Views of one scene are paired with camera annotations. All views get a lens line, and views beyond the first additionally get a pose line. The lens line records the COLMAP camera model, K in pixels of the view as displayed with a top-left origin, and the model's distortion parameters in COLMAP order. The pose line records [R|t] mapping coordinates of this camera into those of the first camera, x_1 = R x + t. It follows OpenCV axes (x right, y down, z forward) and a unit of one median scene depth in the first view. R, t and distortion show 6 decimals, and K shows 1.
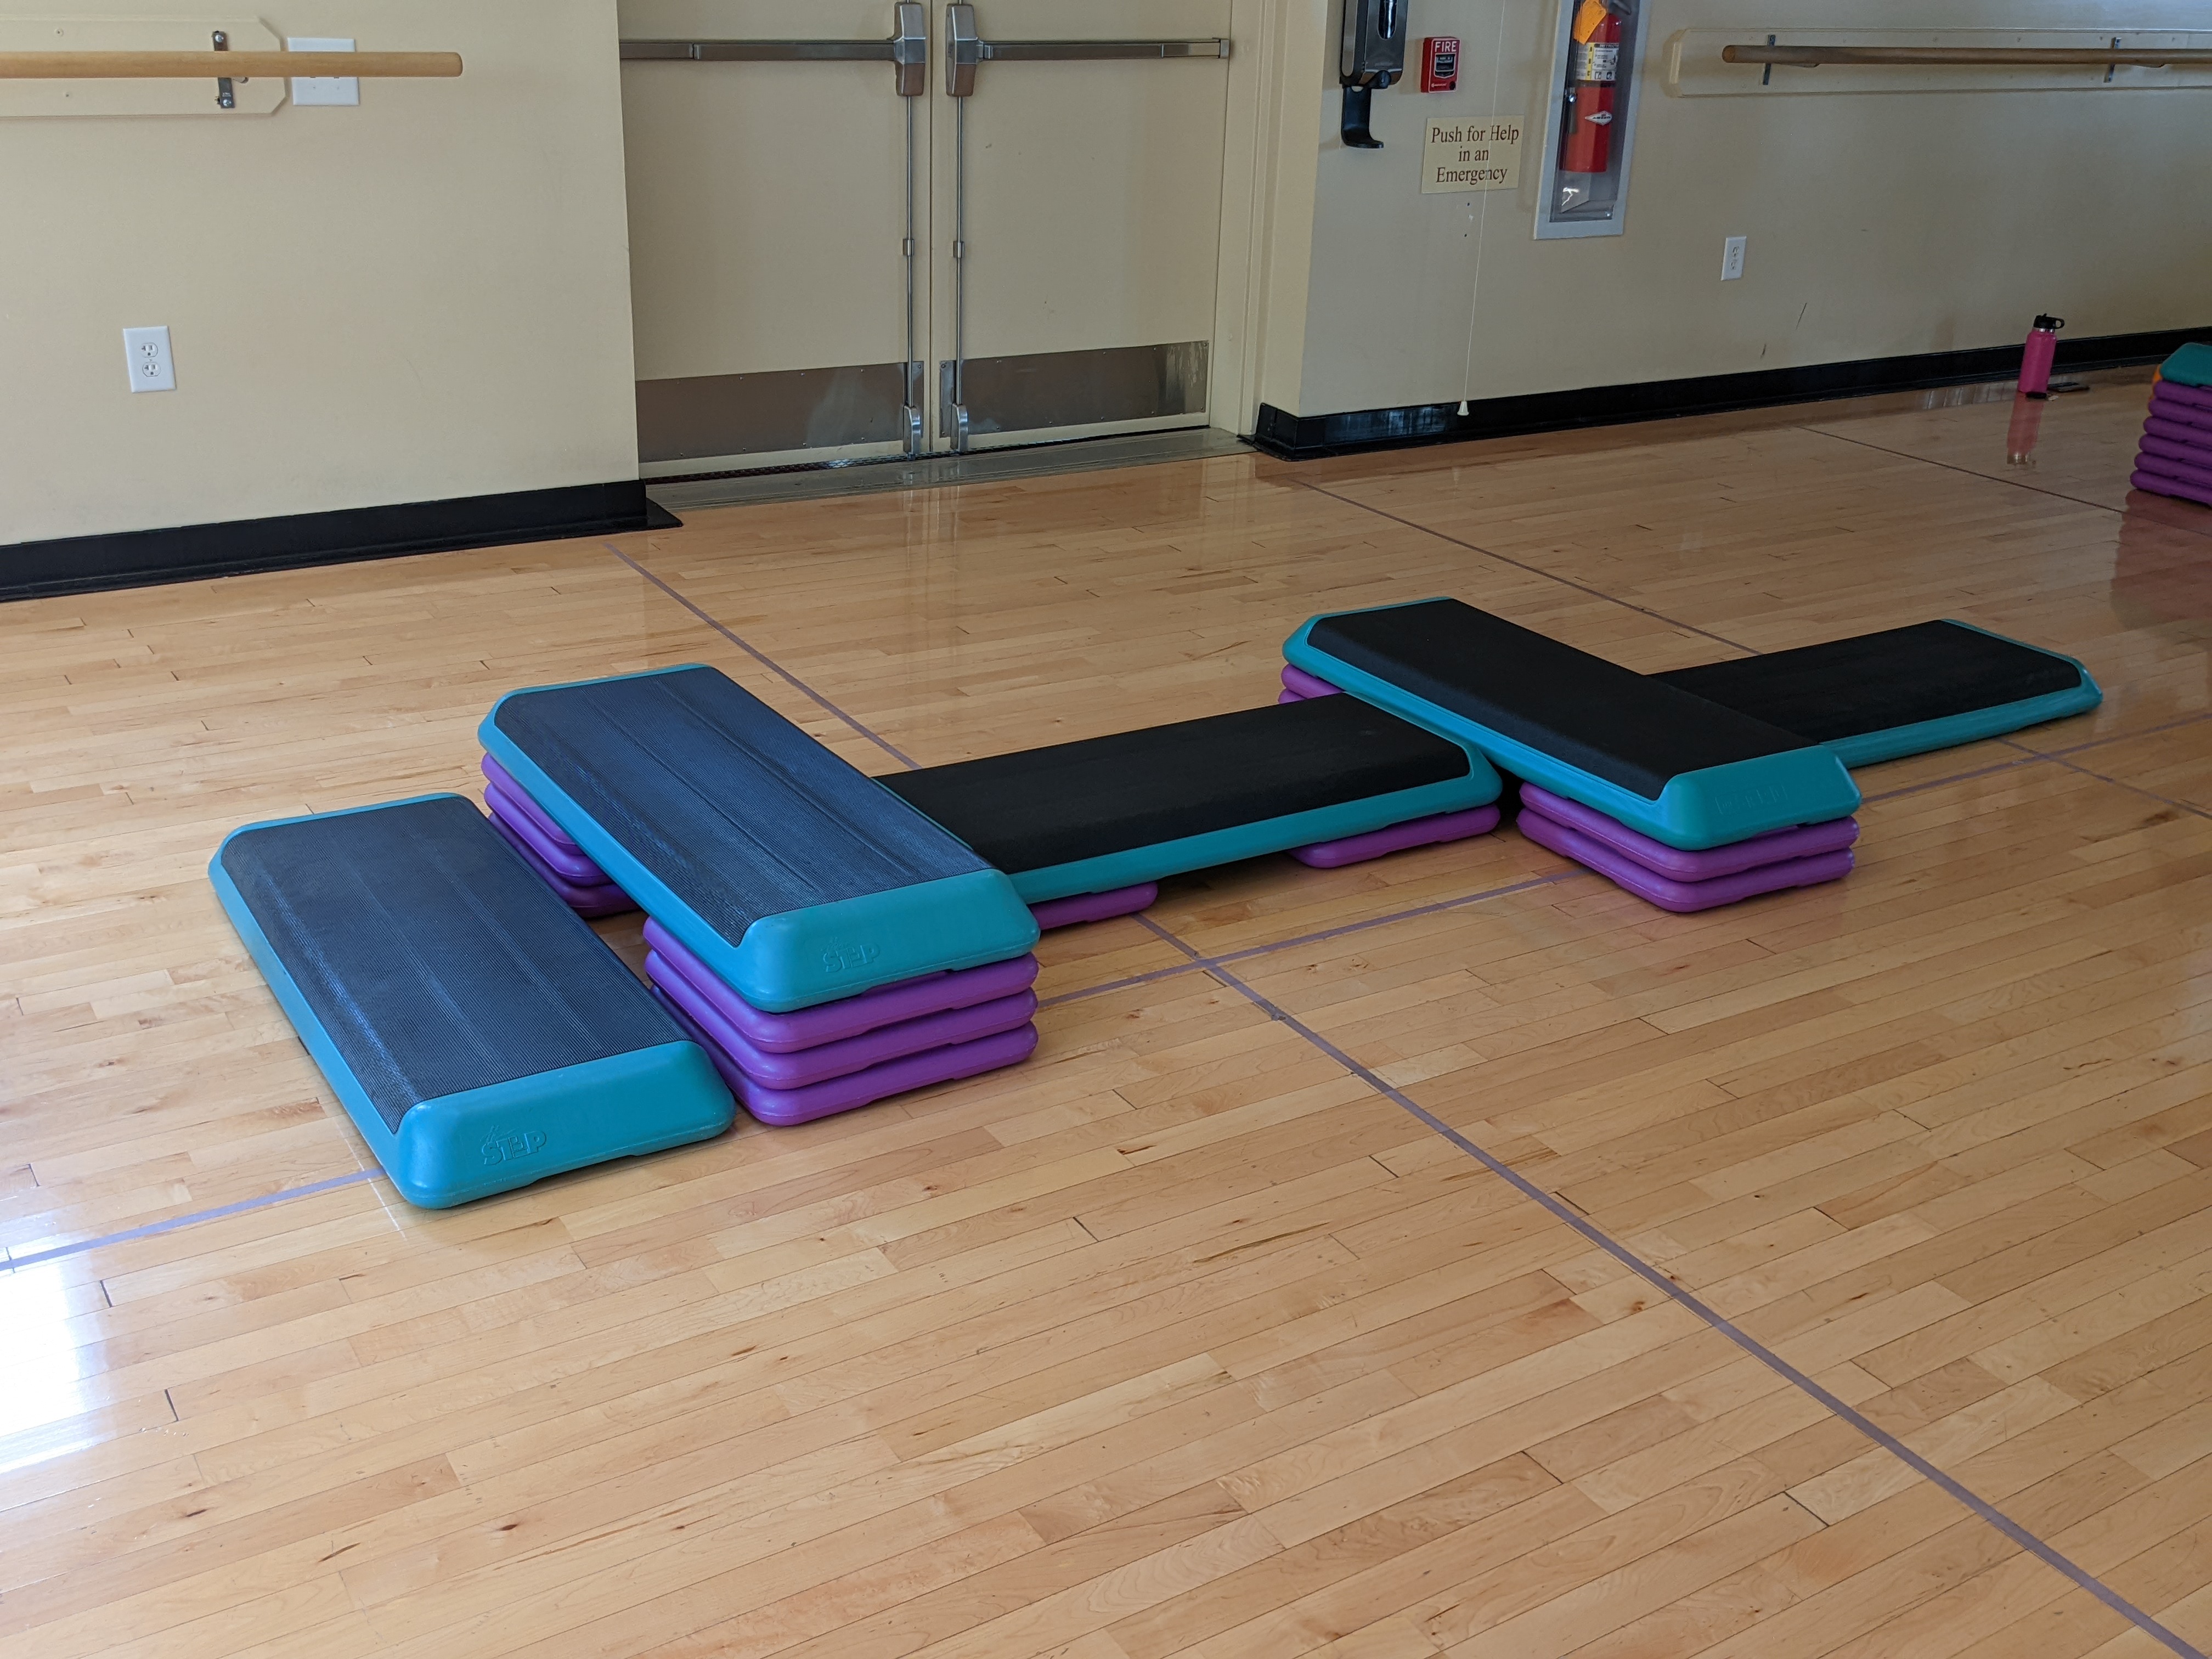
lens RADIAL K [[2230.2, 0, 1109.4], [0, 2230.2, 861.4], [0, 0, 1]] dist [0.024507, 0.000000]
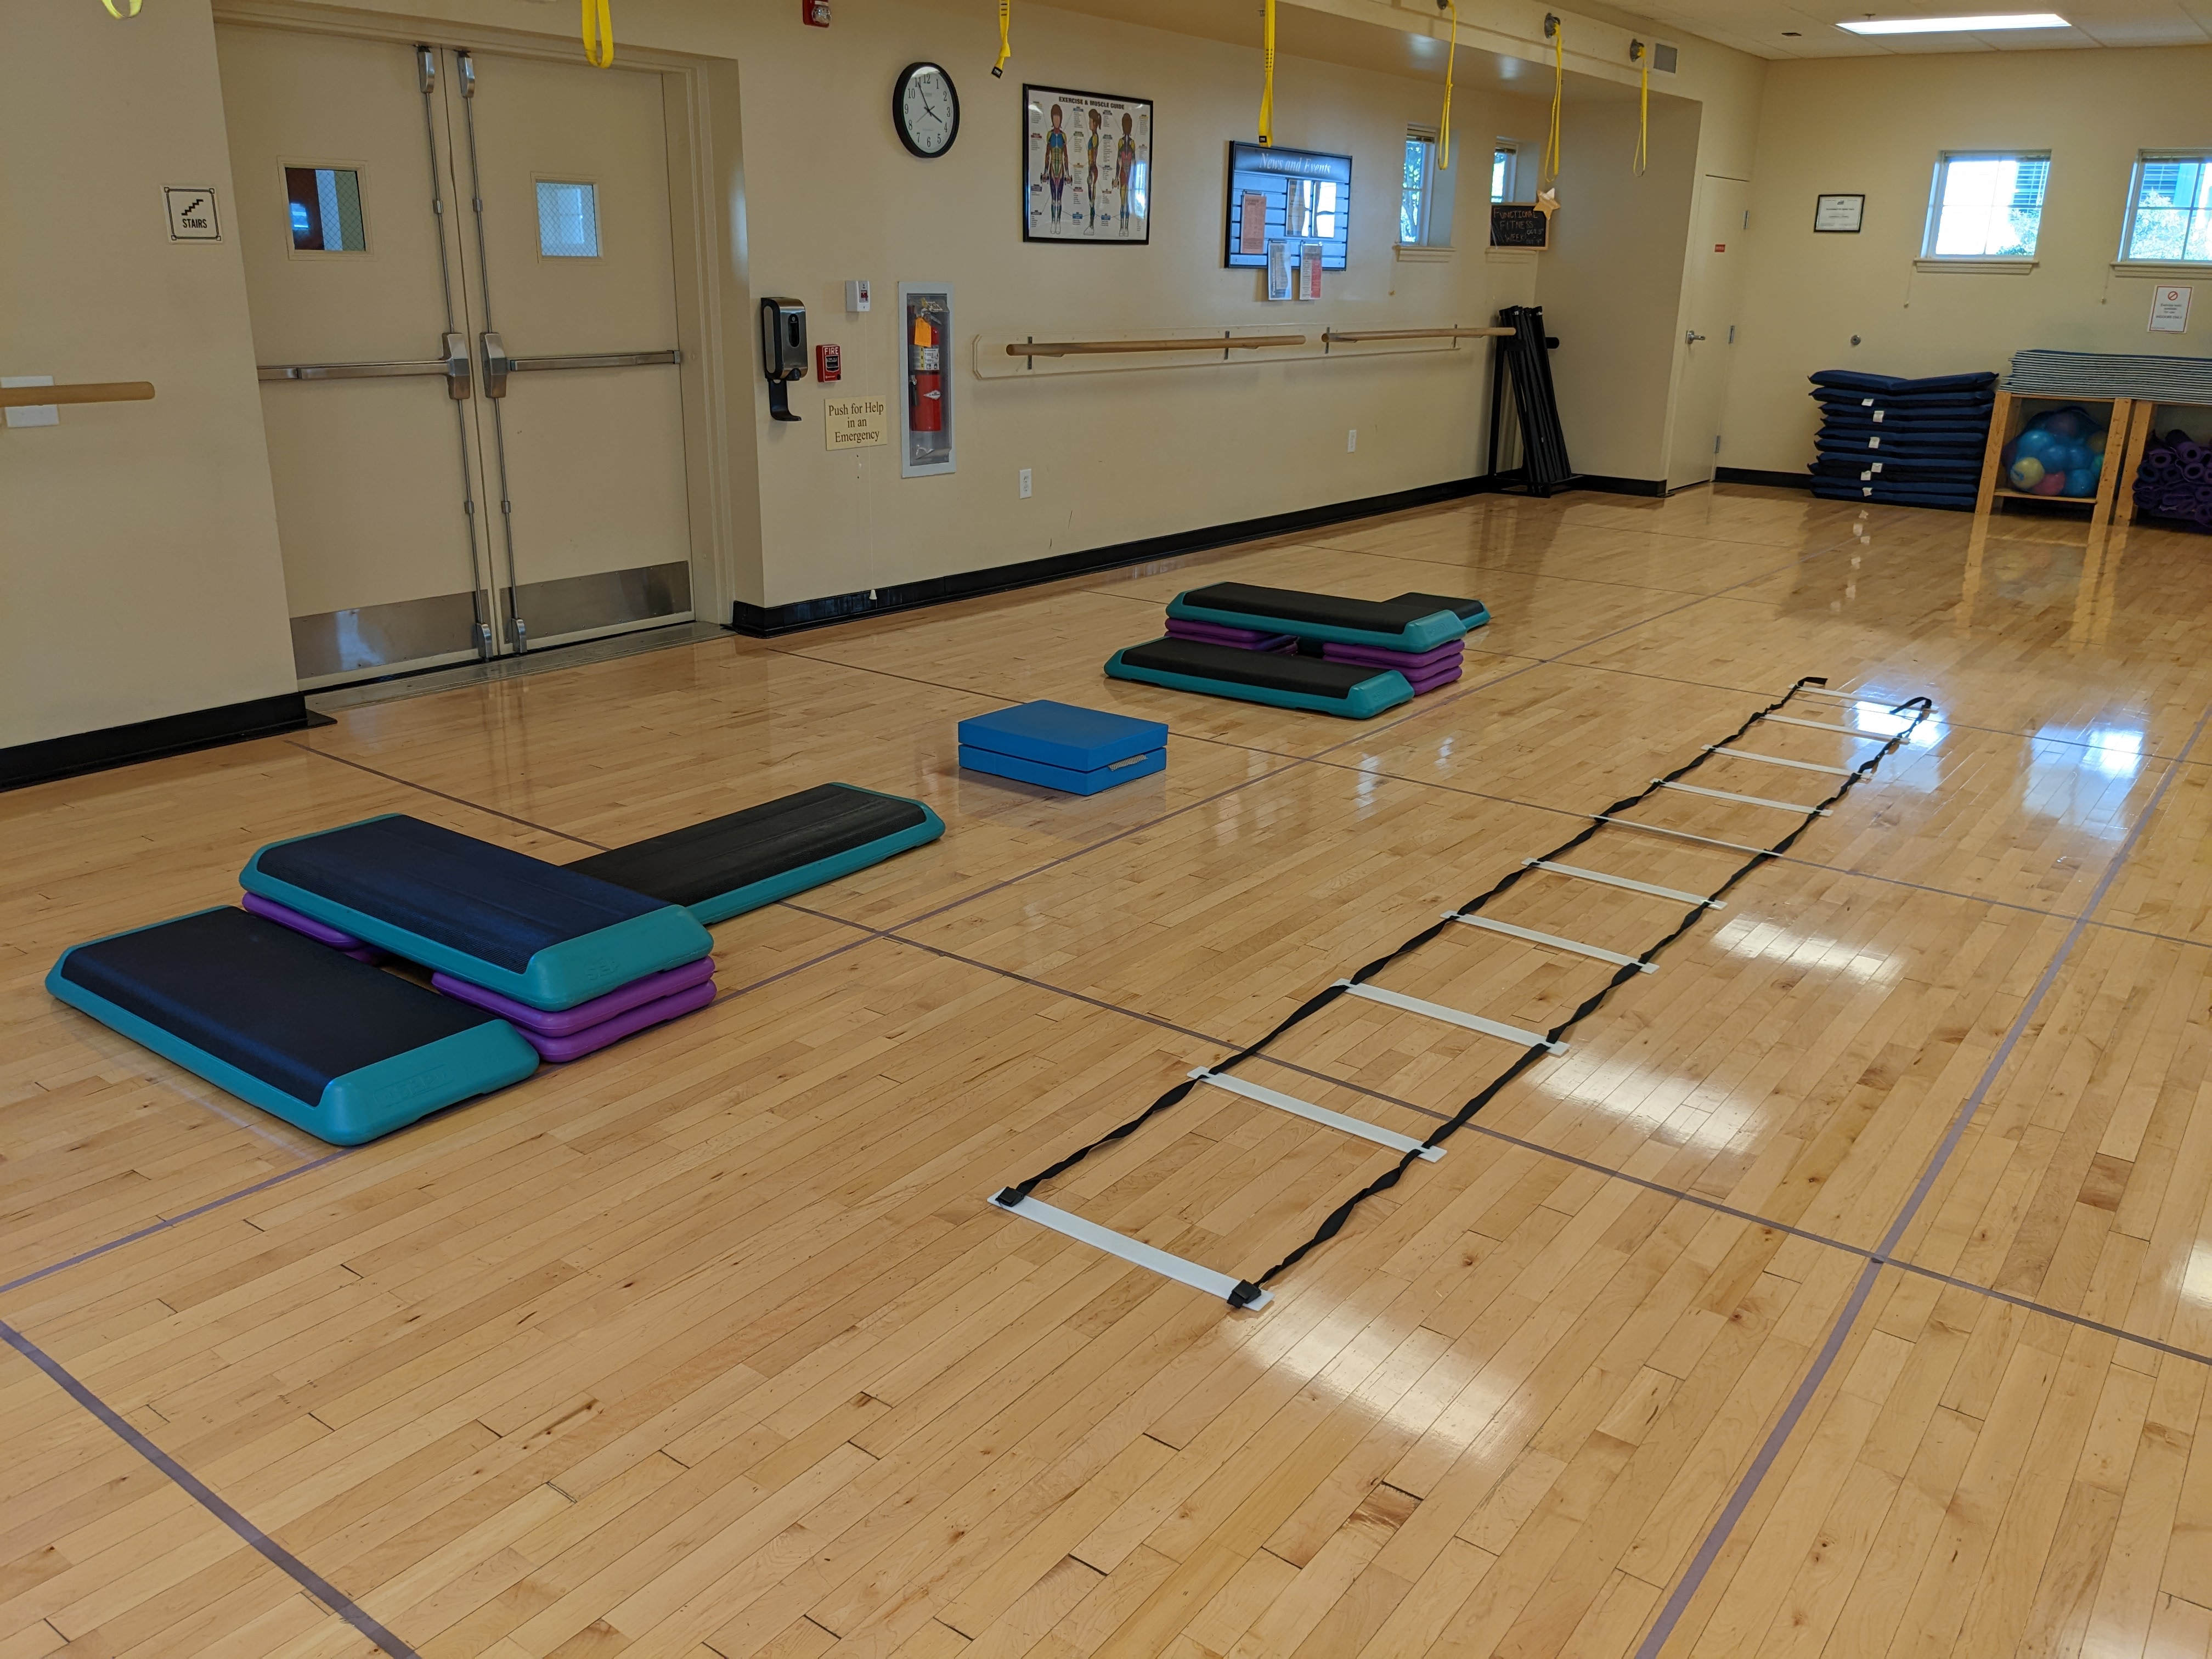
lens RADIAL K [[1743.9, 0, 1120.2], [0, 1743.9, 839.9], [0, 0, 1]] dist [0.040061, -0.067218]
pose [[0.928037, -0.132313, 0.348197, -0.148107], [0.157828, 0.986403, -0.045823, 0.043474], [-0.337400, 0.097481, 0.936301, -0.134547]]
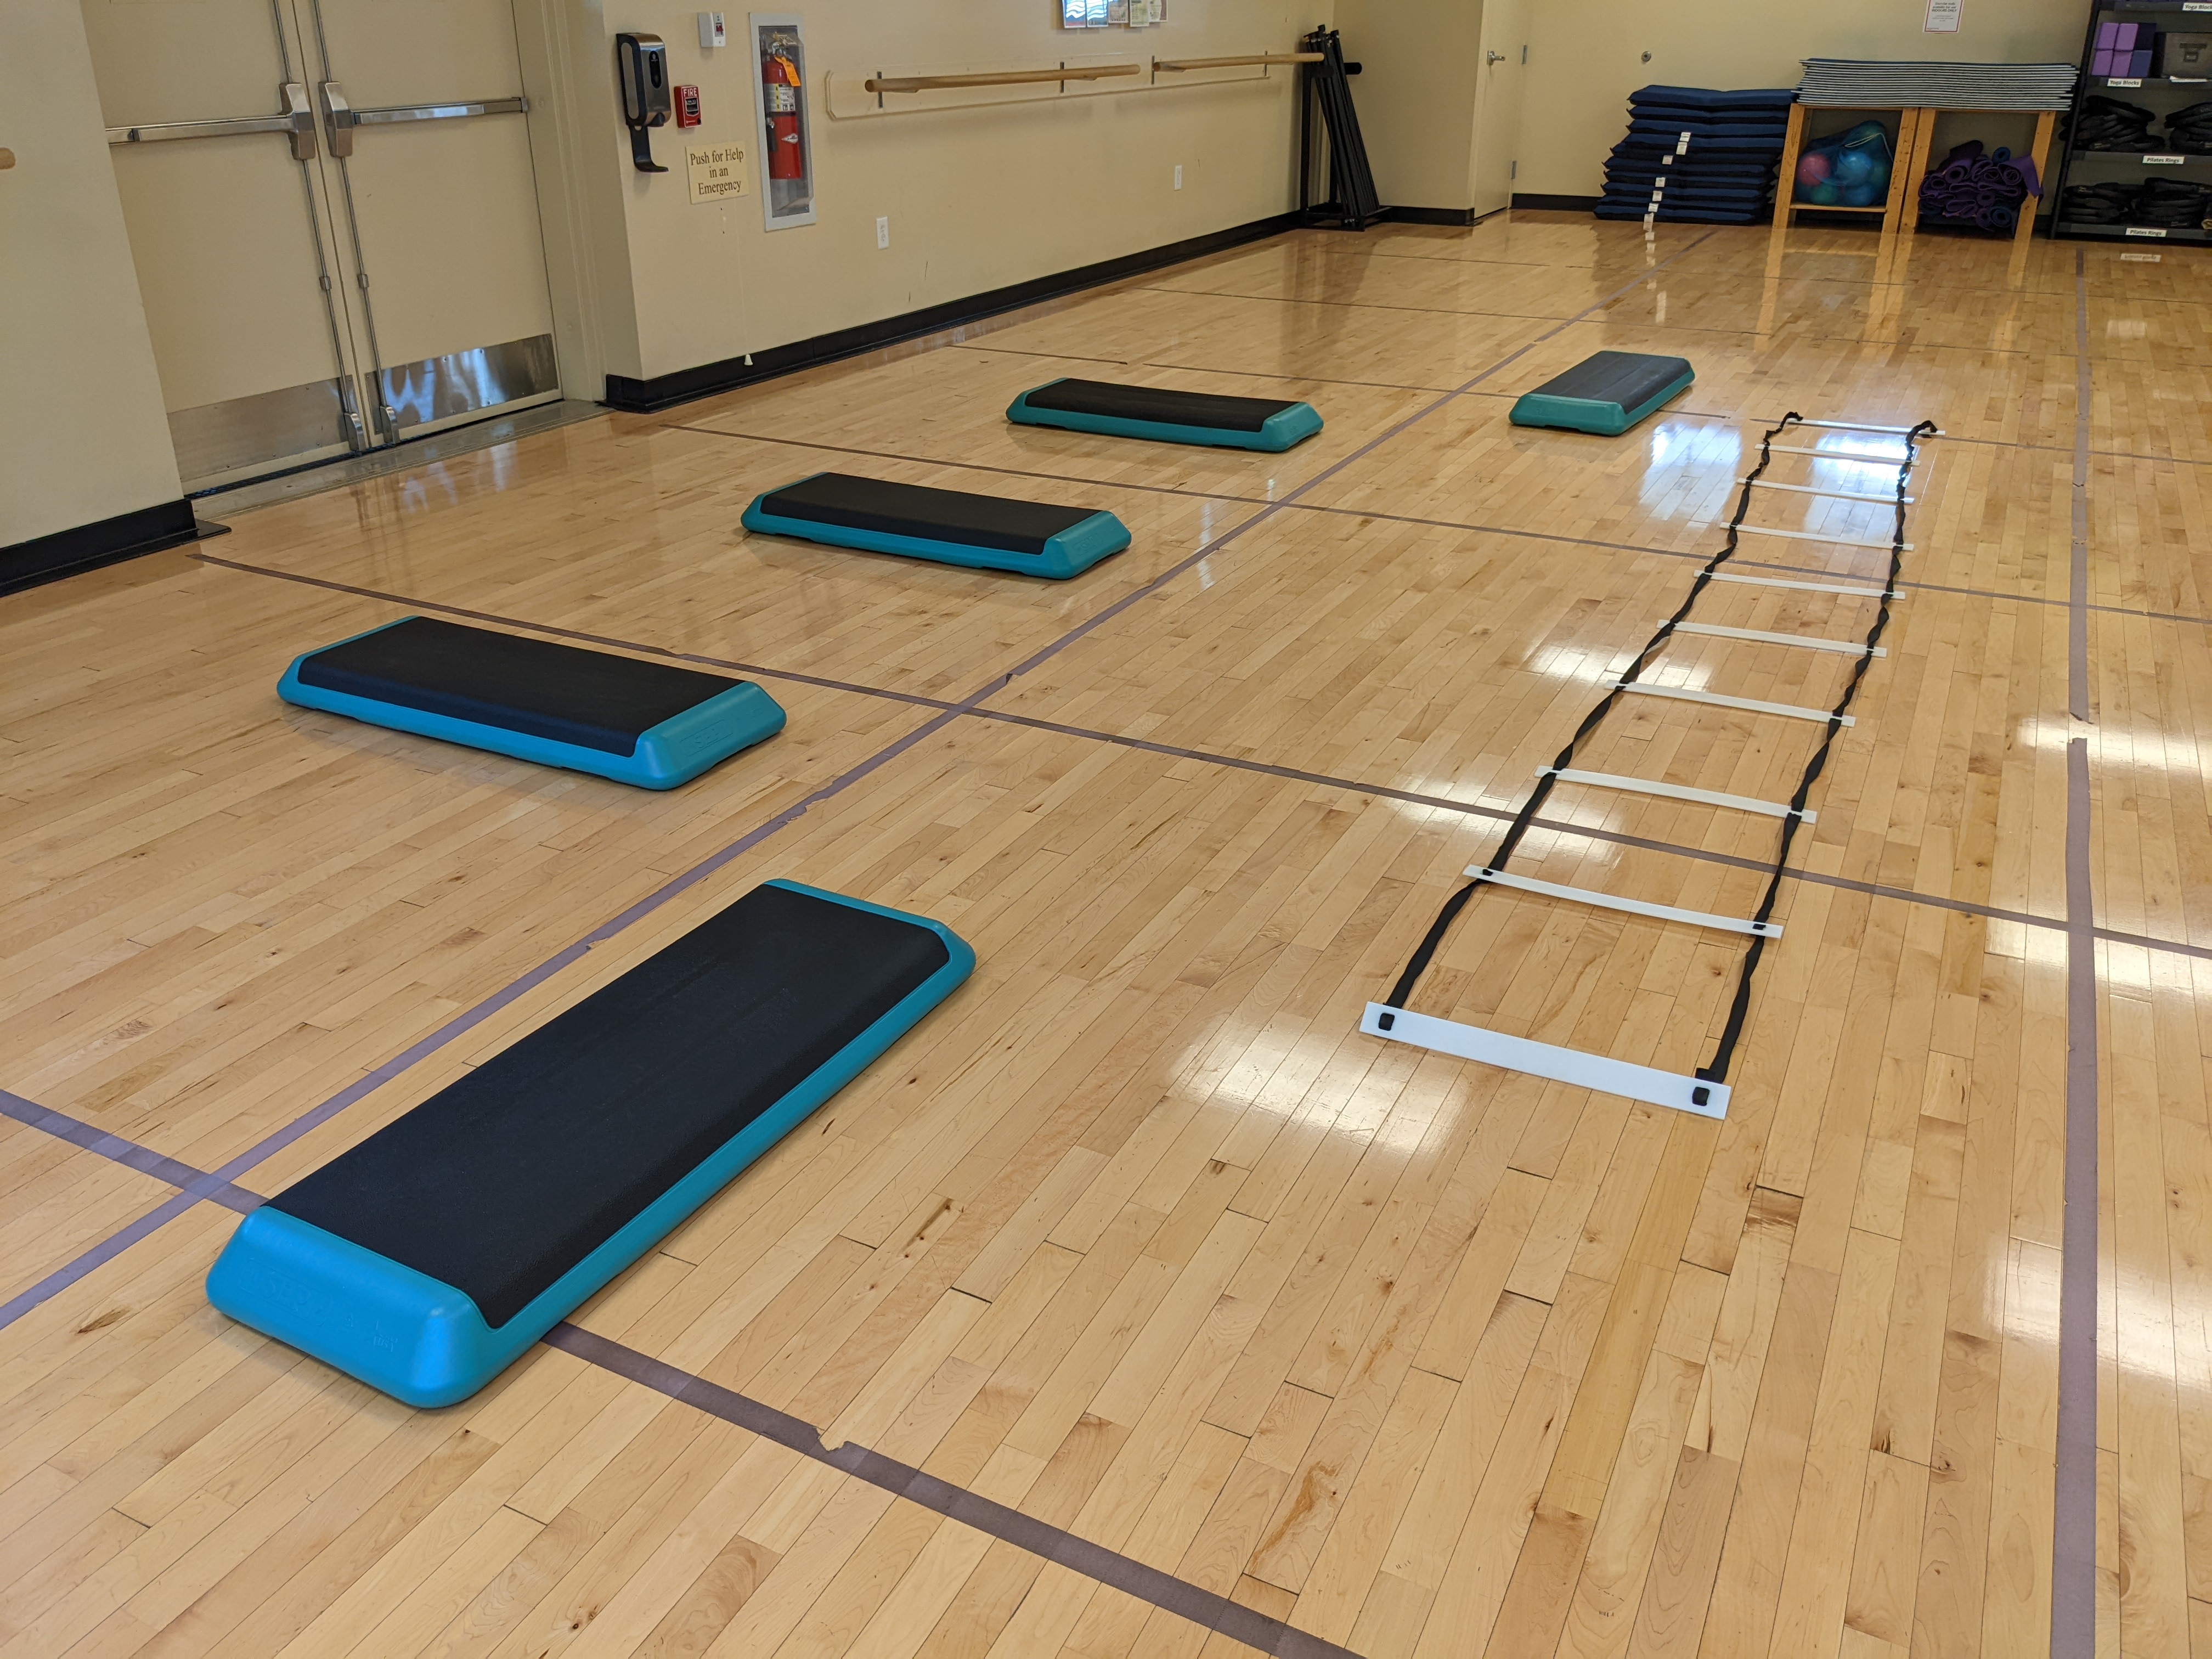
lens RADIAL K [[1743.9, 0, 1092.2], [0, 1743.9, 798.7], [0, 0, 1]] dist [0.040061, -0.067218]
pose [[0.857883, -0.246893, 0.450644, -0.286425], [0.233104, 0.968562, 0.086887, 0.016739], [-0.457928, 0.030508, 0.888465, -0.047506]]
